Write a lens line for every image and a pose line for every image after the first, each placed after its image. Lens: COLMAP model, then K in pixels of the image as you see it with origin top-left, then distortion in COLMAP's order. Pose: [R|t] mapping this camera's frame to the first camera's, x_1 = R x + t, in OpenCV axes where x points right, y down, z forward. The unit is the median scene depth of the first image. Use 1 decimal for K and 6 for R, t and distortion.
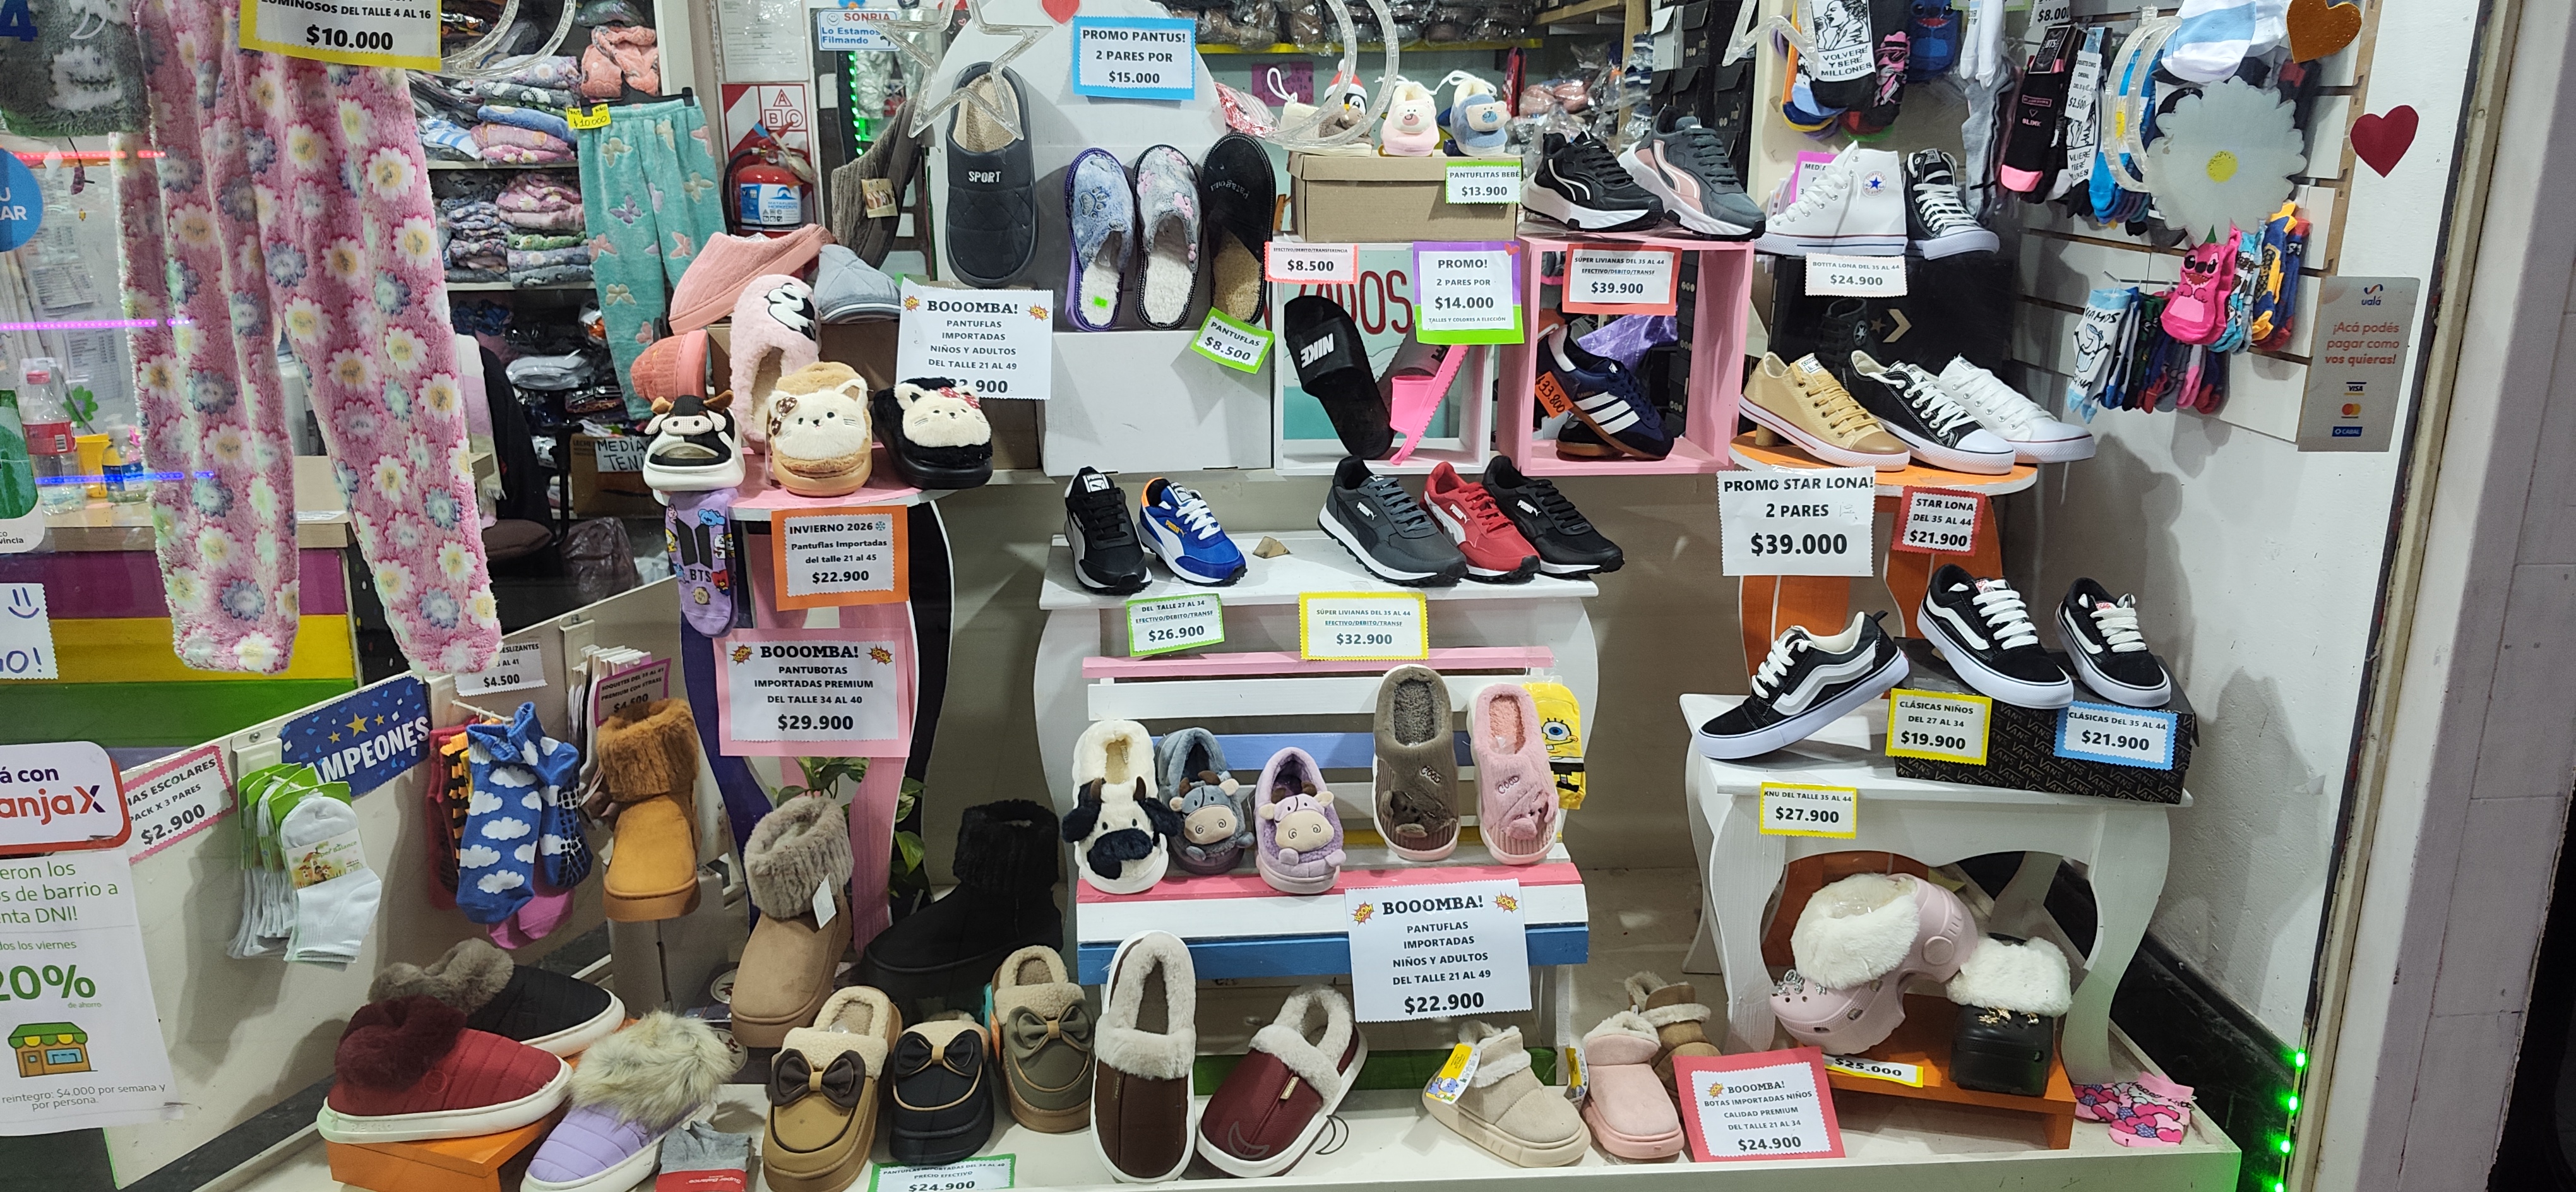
lens RADIAL K [[1690.0, 0, 1272.9], [0, 1690.0, 591.6], [0, 0, 1]] dist [0.056325, -0.069314]
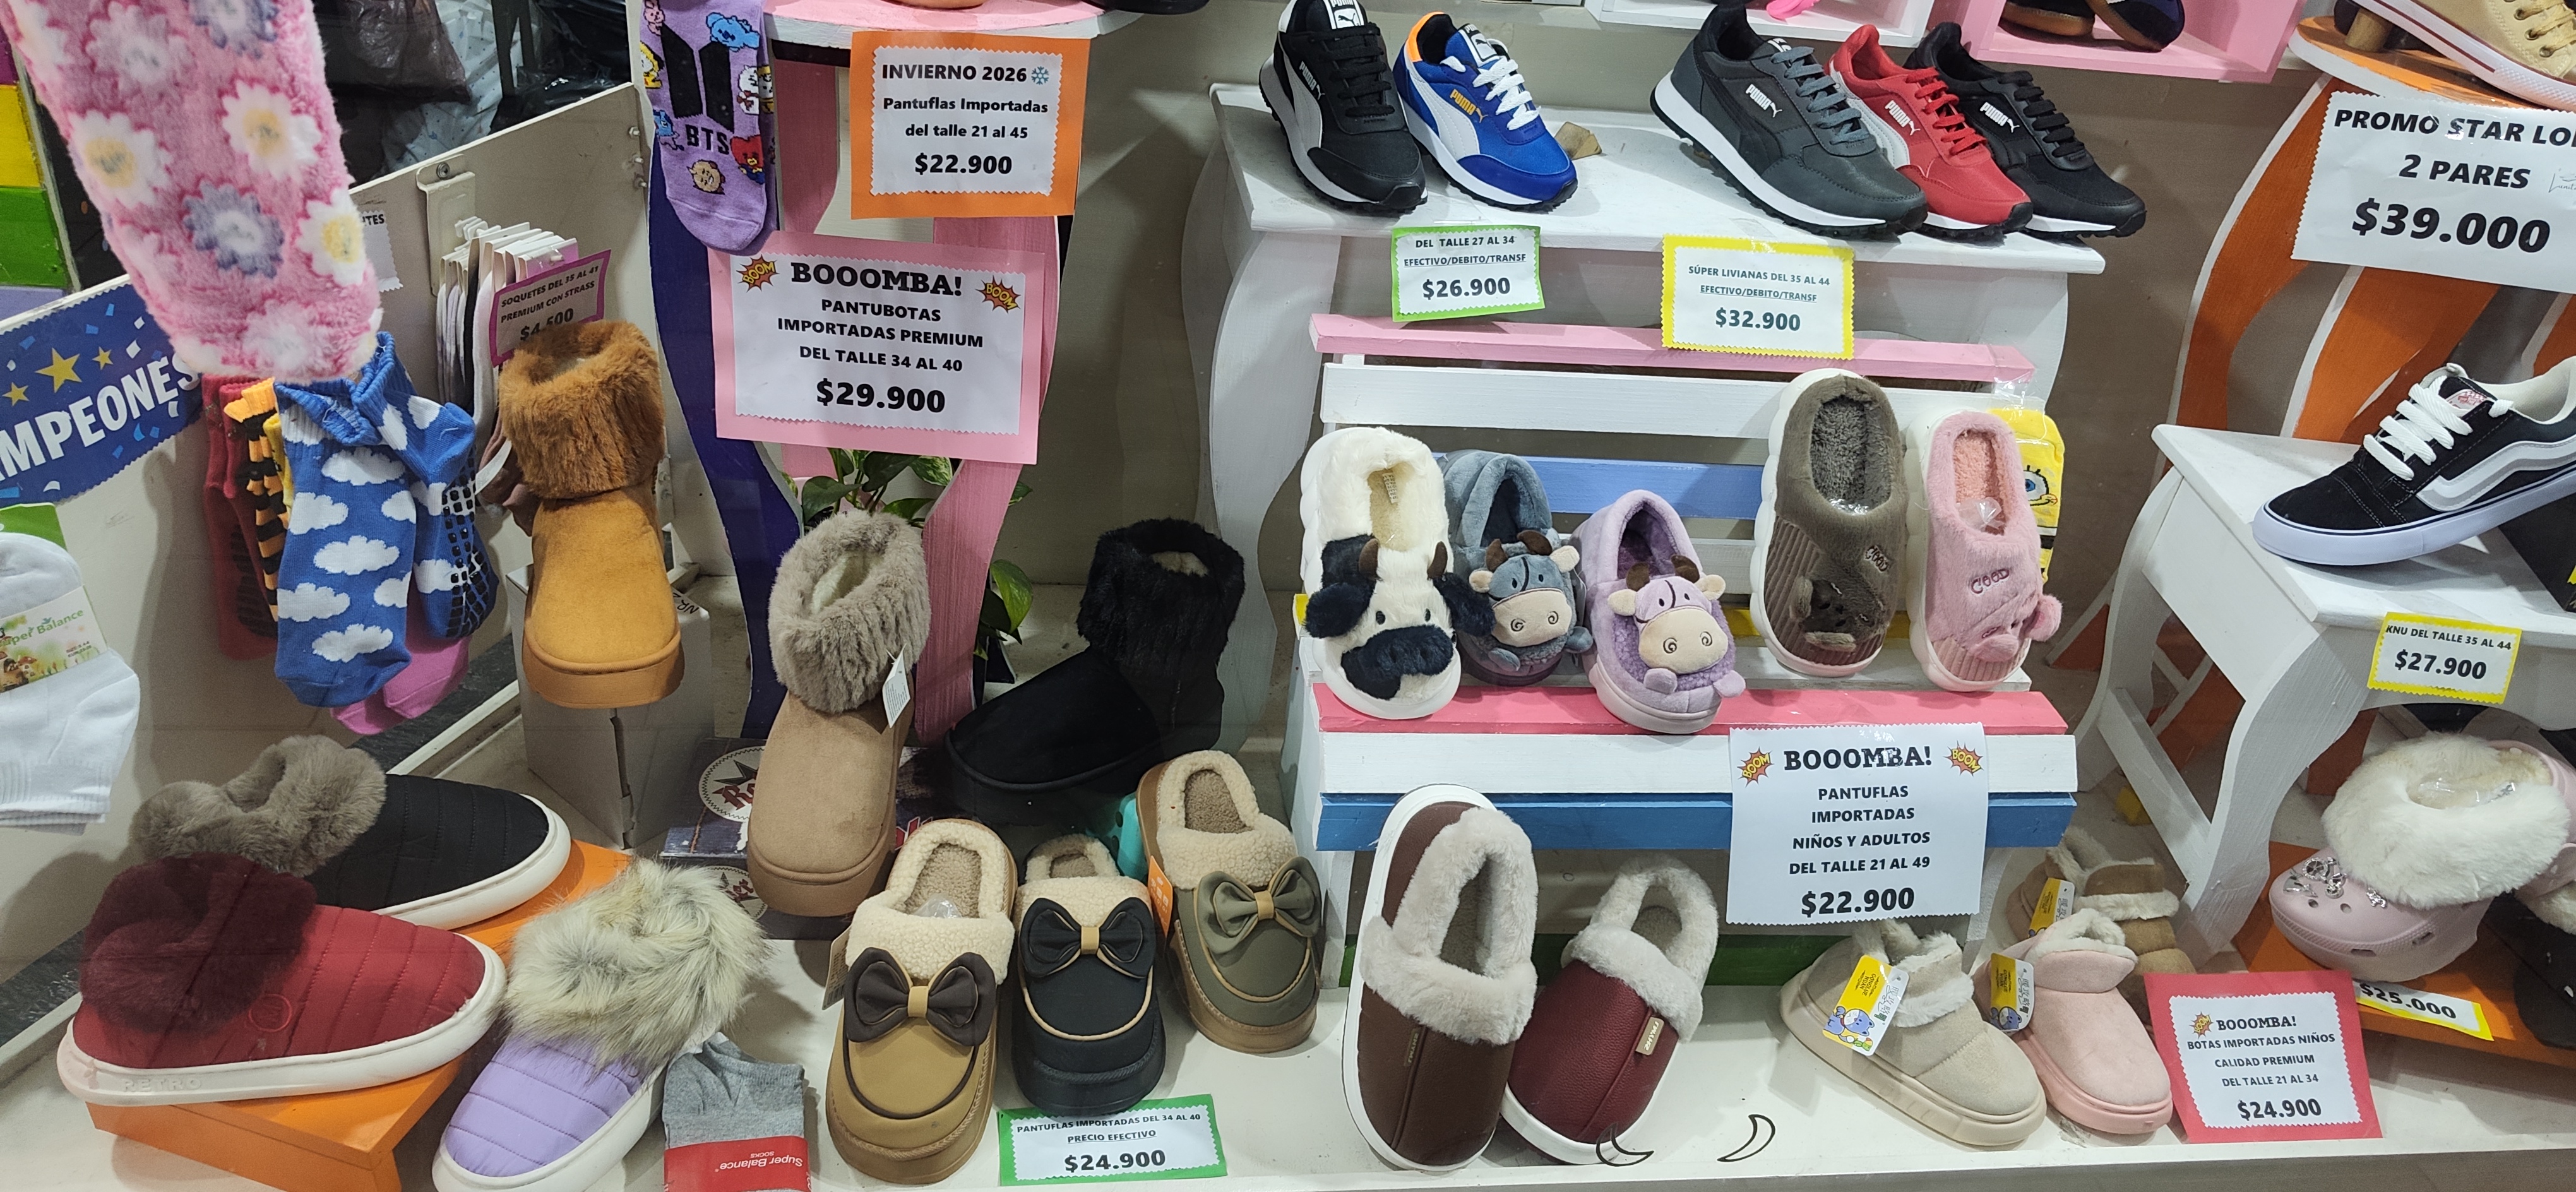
lens RADIAL K [[1690.0, 0, 1268.3], [0, 1690.0, 590.5], [0, 0, 1]] dist [0.056150, -0.069210]
pose [[0.991230, 0.058321, 0.118579, -0.207757], [-0.089936, 0.955188, 0.282005, -0.039960], [-0.096818, -0.290196, 0.952057, 0.409162]]
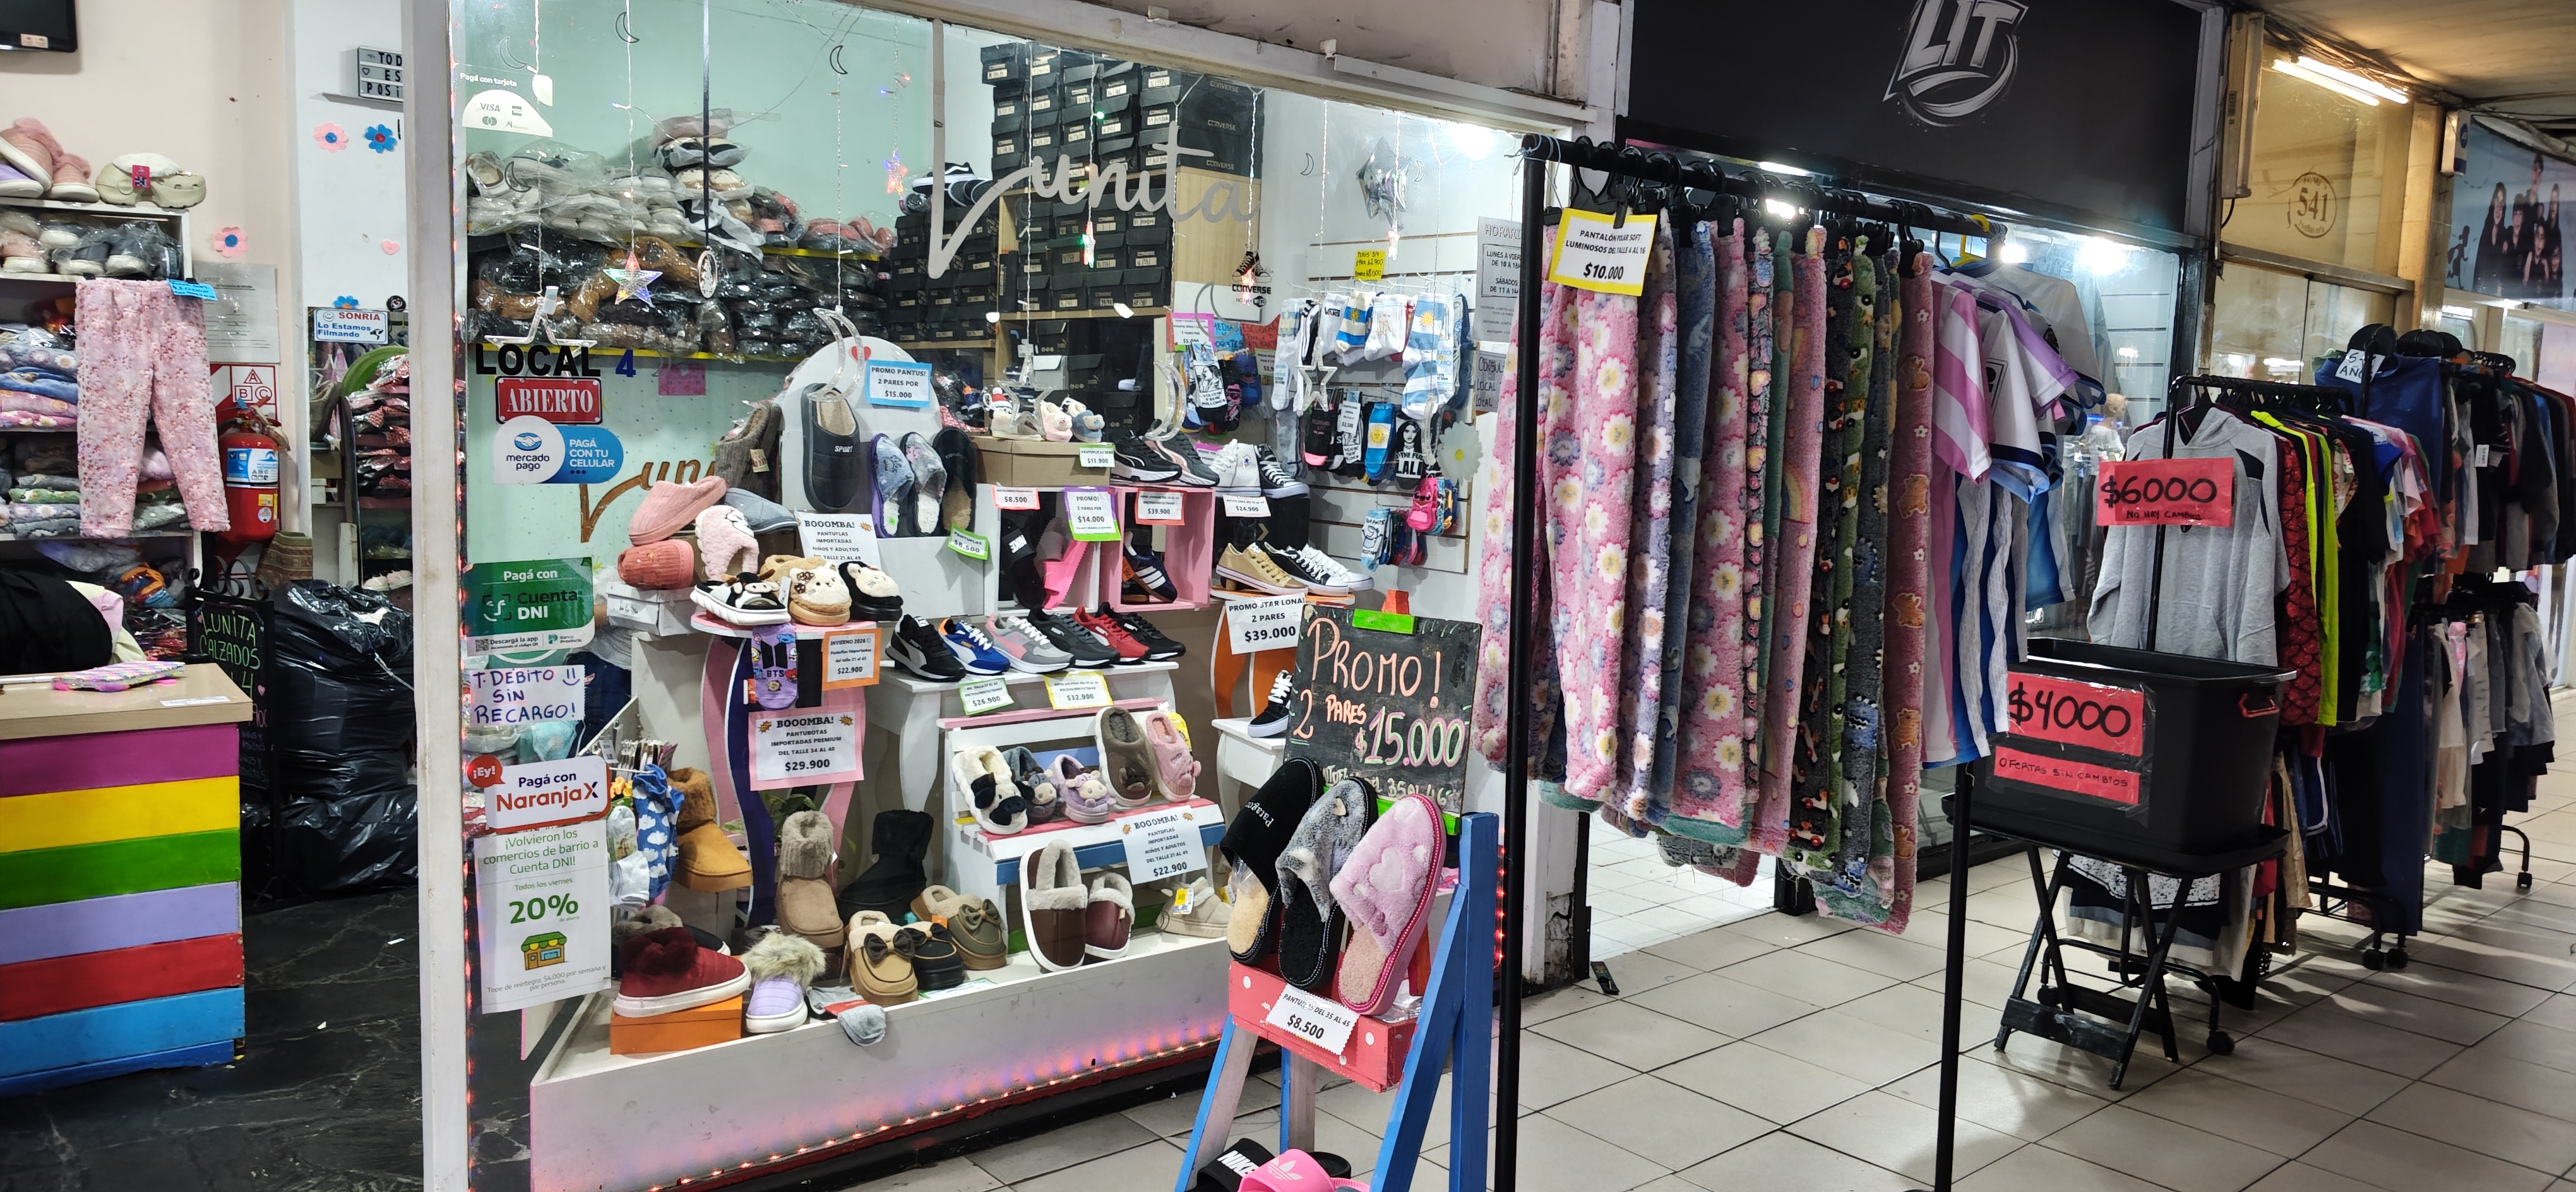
lens RADIAL K [[1637.1, 0, 1237.3], [0, 1637.1, 598.0], [0, 0, 1]] dist [0.000488, -0.000131]
pose [[0.830569, -0.034313, 0.555858, -0.839181], [0.116994, 0.986578, -0.113912, 0.153716], [-0.544489, 0.159643, 0.823436, -0.614068]]
